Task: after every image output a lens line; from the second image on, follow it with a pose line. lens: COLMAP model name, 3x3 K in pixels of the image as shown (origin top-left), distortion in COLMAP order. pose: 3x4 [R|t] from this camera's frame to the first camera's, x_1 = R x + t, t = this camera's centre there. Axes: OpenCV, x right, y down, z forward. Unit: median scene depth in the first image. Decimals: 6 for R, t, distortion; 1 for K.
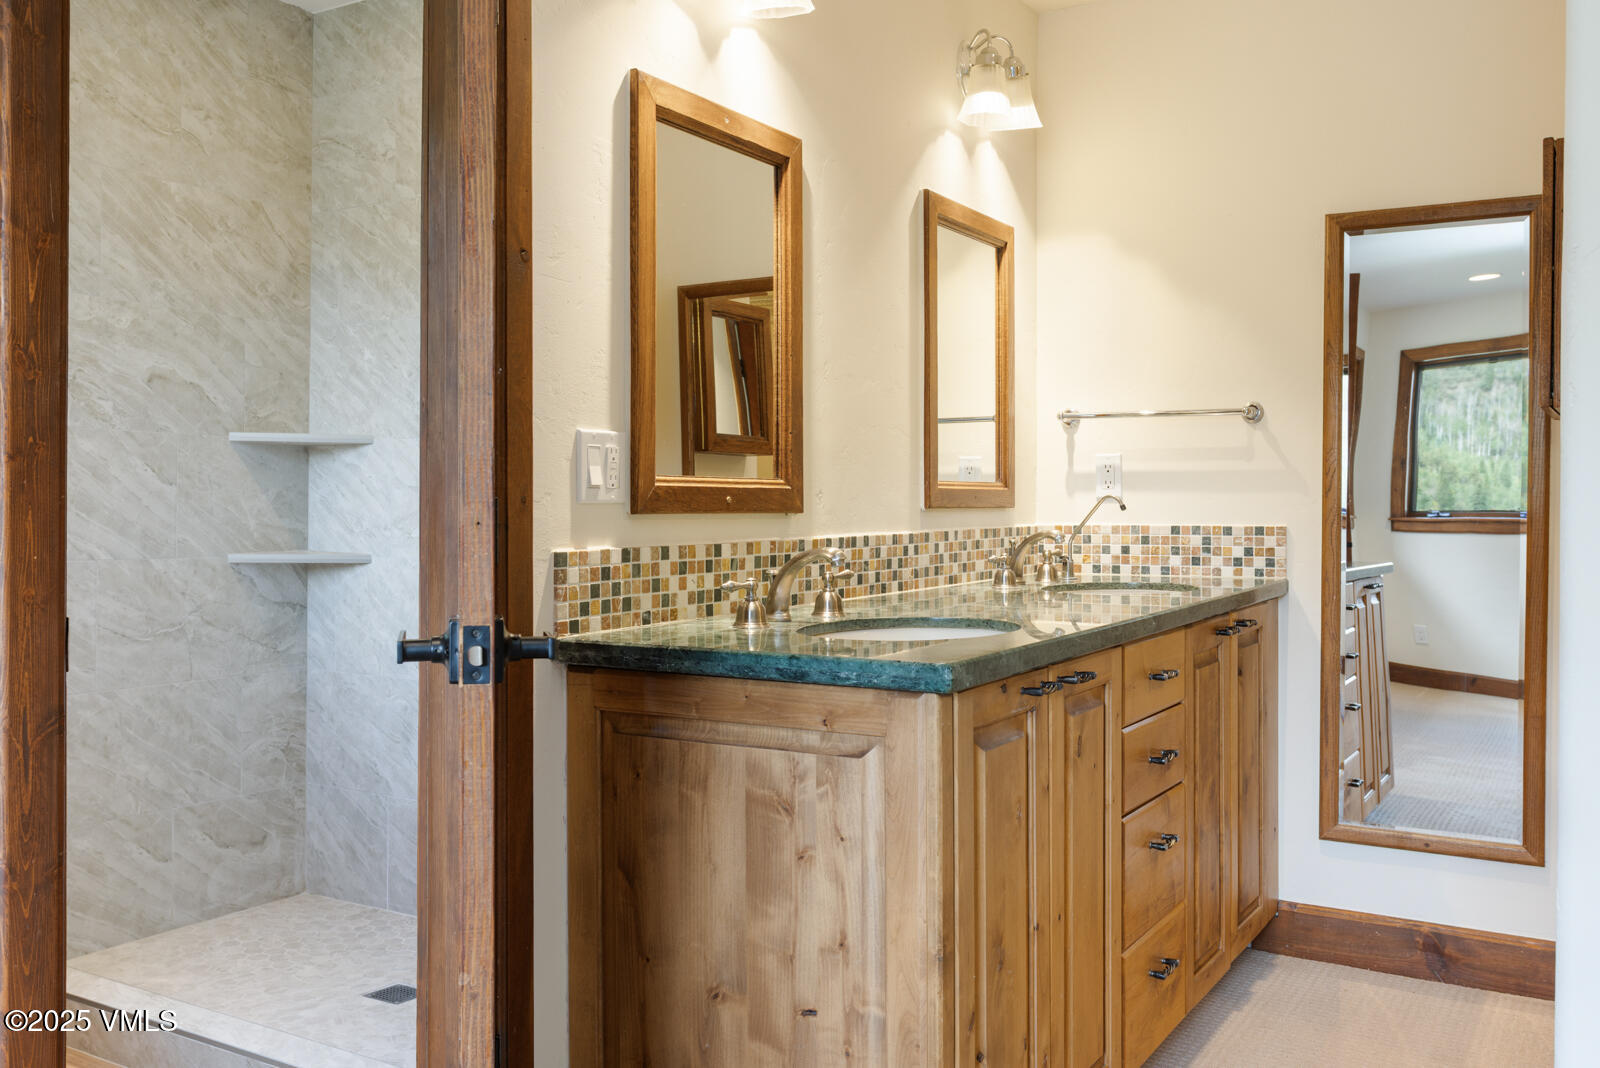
lens RADIAL K [[1407.5, 0, 765.2], [0, 1407.5, 505.5], [0, 0, 1]] dist [-0.001484, 0.007223]
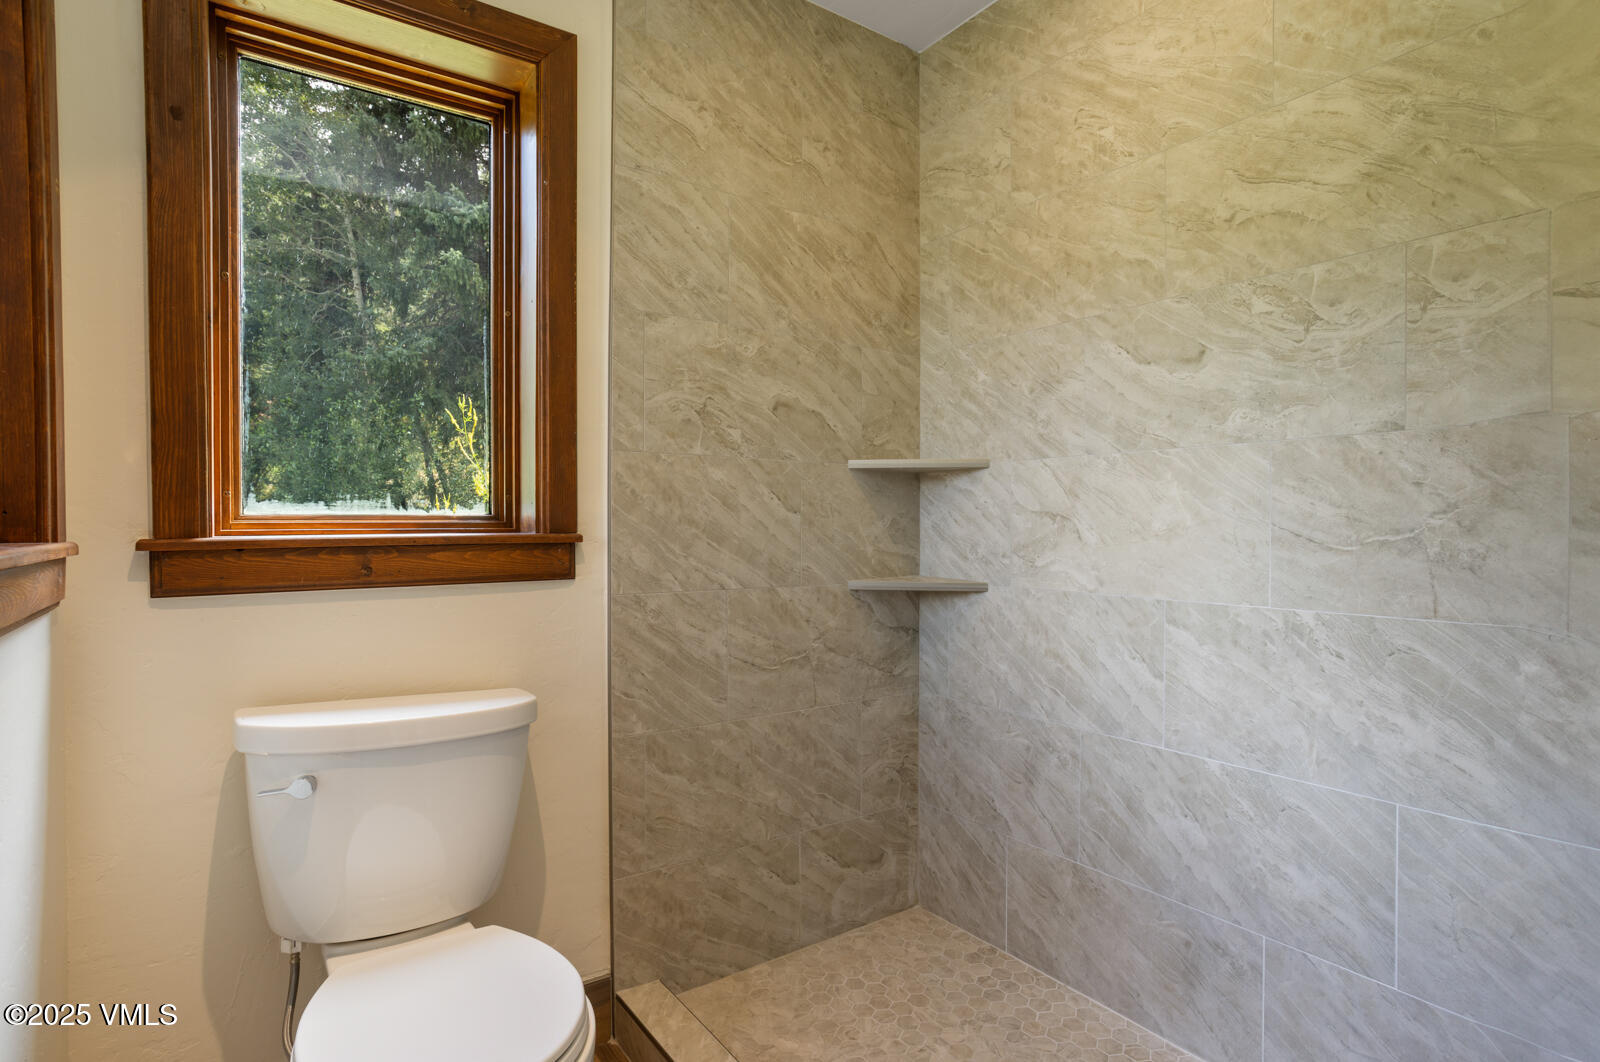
lens RADIAL K [[805.8, 0, 791.9], [0, 805.8, 527.6], [0, 0, 1]] dist [-0.052581, 0.039175]
pose [[0.920288, -0.005673, -0.391200, -0.206392], [0.007713, 0.999964, 0.003645, -0.006476], [0.391166, -0.006372, 0.920298, 0.485638]]
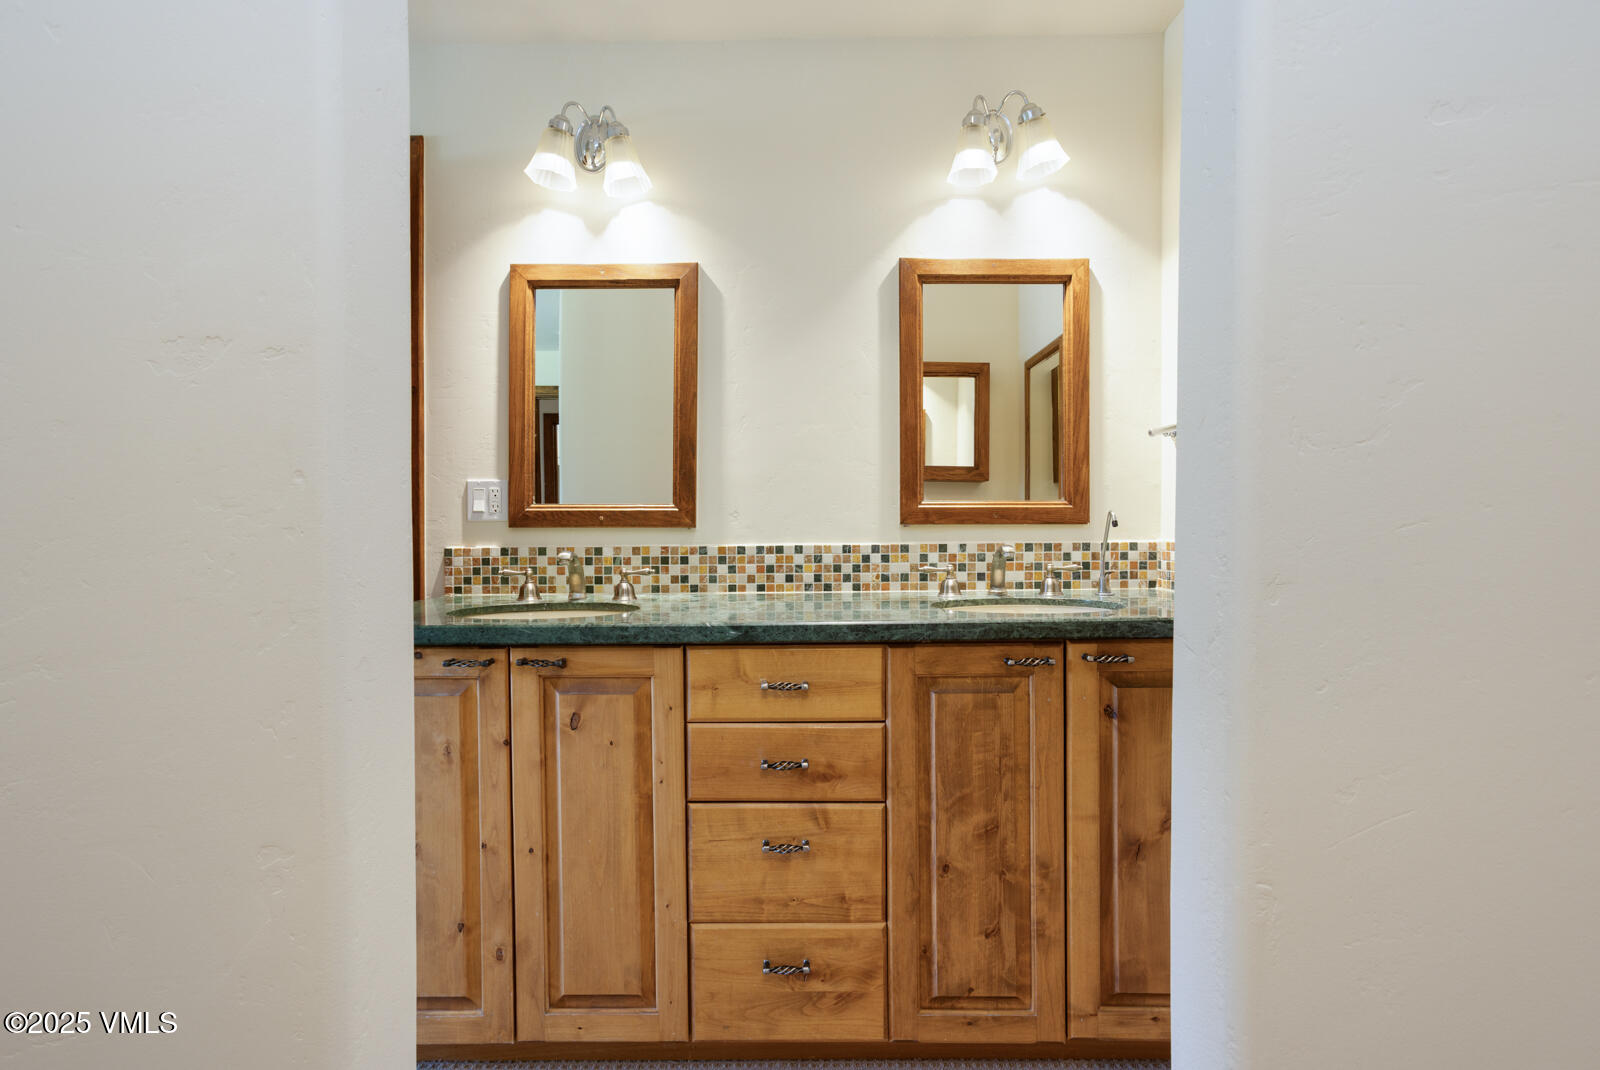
lens RADIAL K [[774.3, 0, 800.0], [0, 774.3, 535.0], [0, 0, 1]] dist [-0.001400, -0.000104]
pose [[0.522945, 0.011454, -0.852290, 0.618360], [0.001133, 0.999899, 0.014133, 0.001460], [0.852366, -0.008357, 0.522879, 0.564805]]
